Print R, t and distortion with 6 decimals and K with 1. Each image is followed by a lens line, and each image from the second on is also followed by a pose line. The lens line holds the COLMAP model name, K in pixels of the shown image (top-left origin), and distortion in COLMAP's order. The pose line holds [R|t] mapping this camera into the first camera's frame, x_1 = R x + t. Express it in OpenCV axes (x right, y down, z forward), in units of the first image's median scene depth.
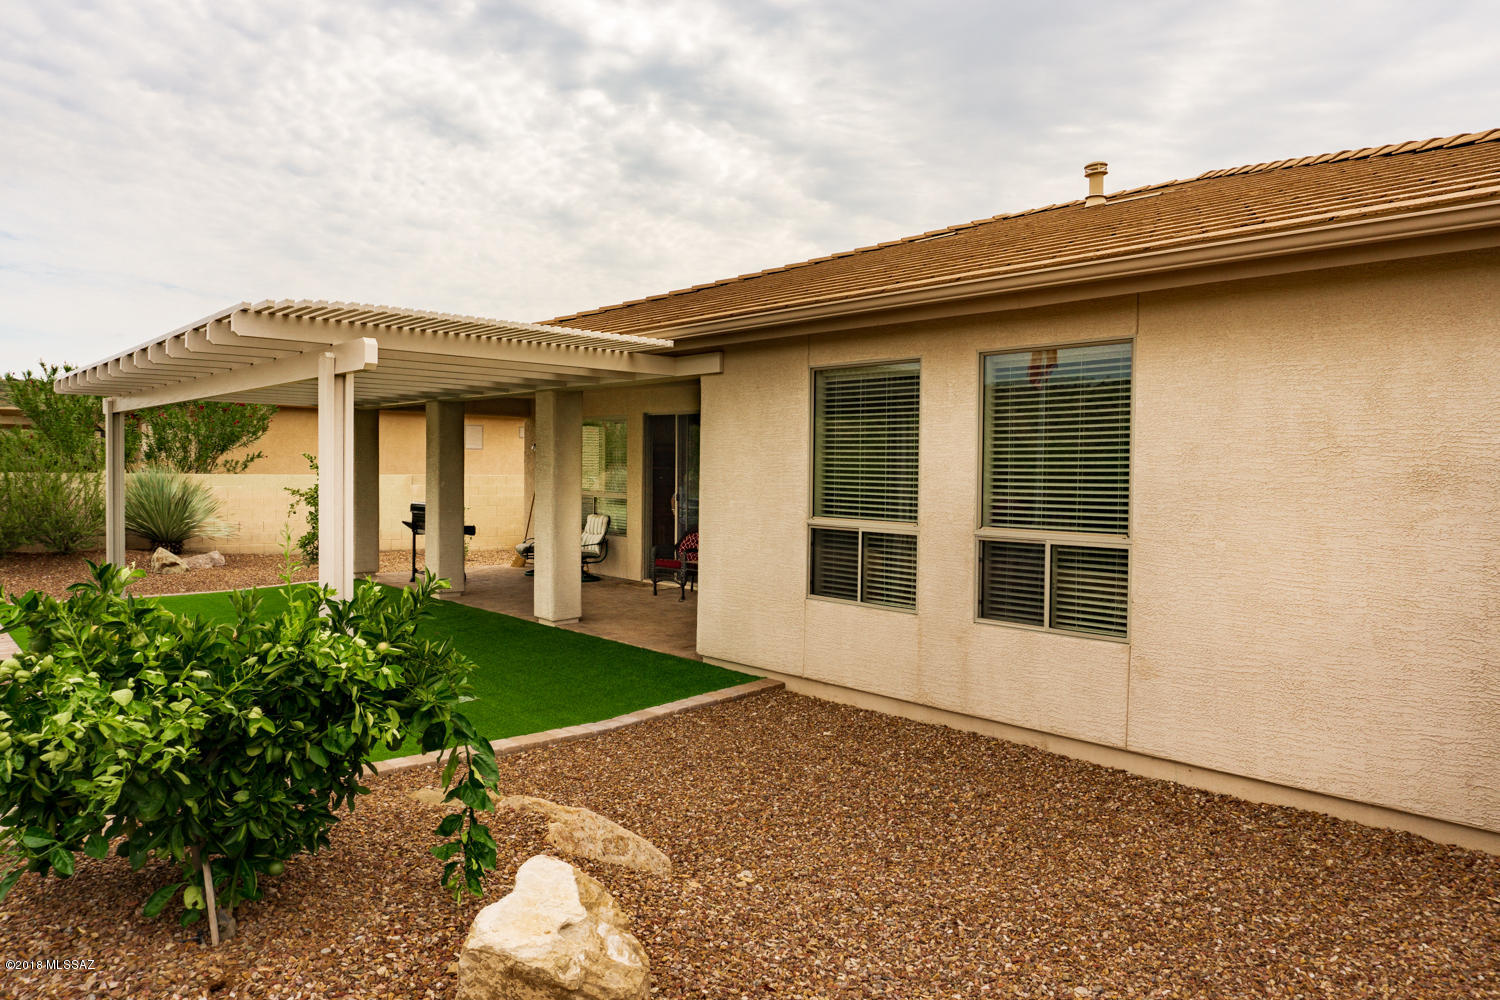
lens RADIAL K [[1013.1, 0, 750.0], [0, 1013.1, 500.0], [0, 0, 1]] dist [0.001218, -0.038443]
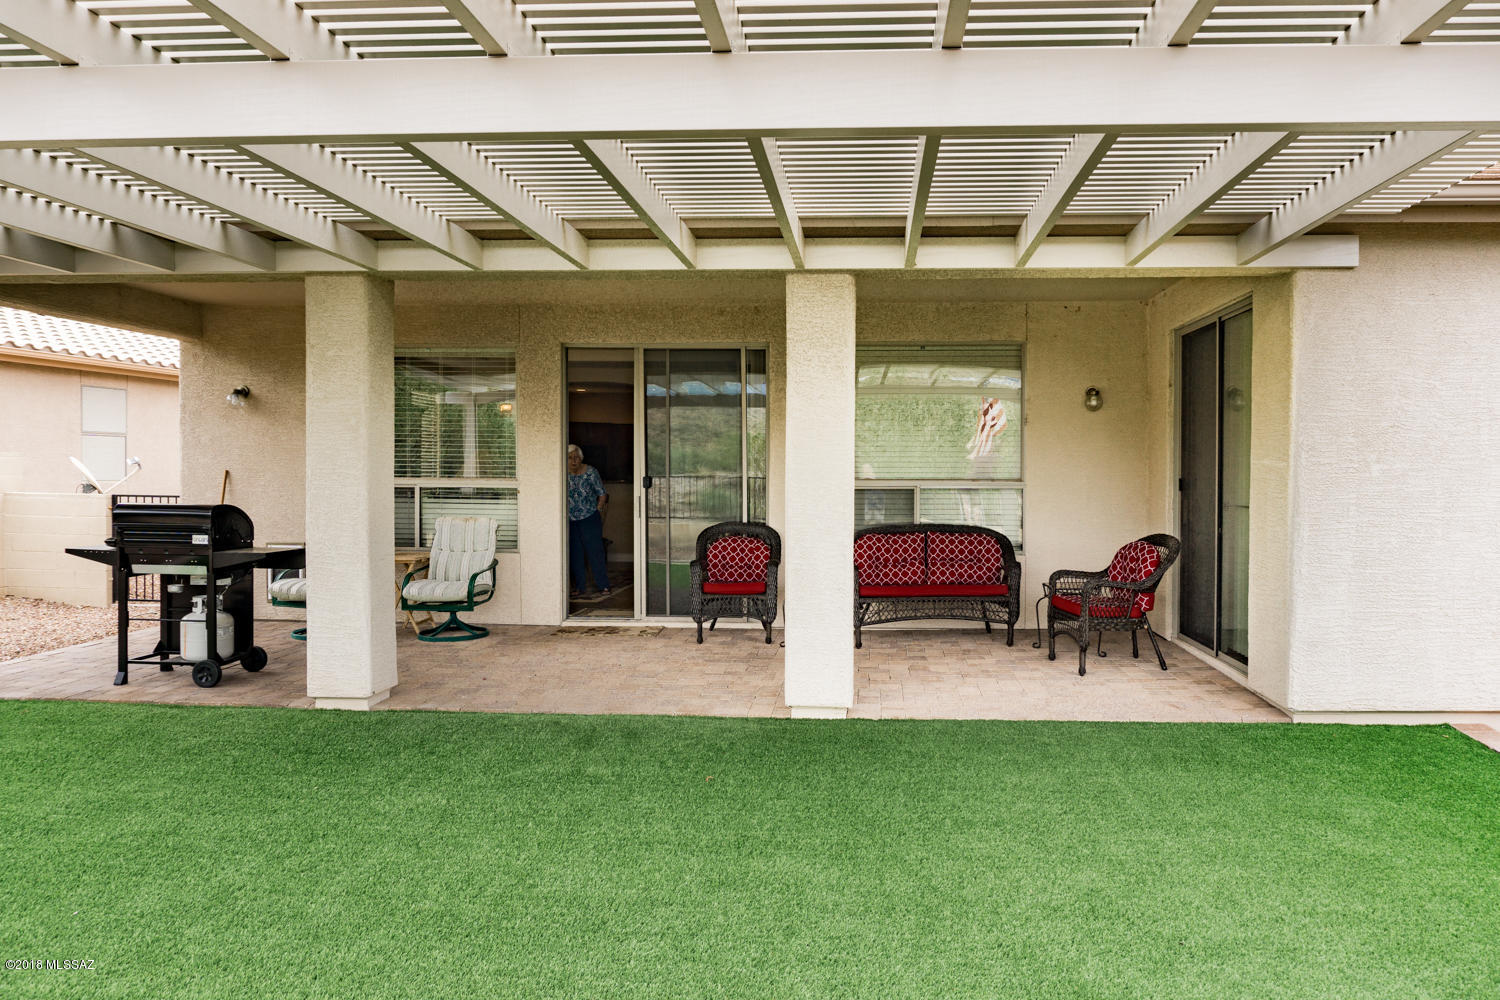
lens RADIAL K [[1109.4, 0, 752.2], [0, 1109.4, 466.2], [0, 0, 1]] dist [-0.081109, -0.056466]
pose [[0.736436, -0.011667, 0.676406, -0.857669], [0.029295, 0.999463, -0.014655, -0.000232], [-0.675872, 0.030608, 0.736383, 0.830621]]
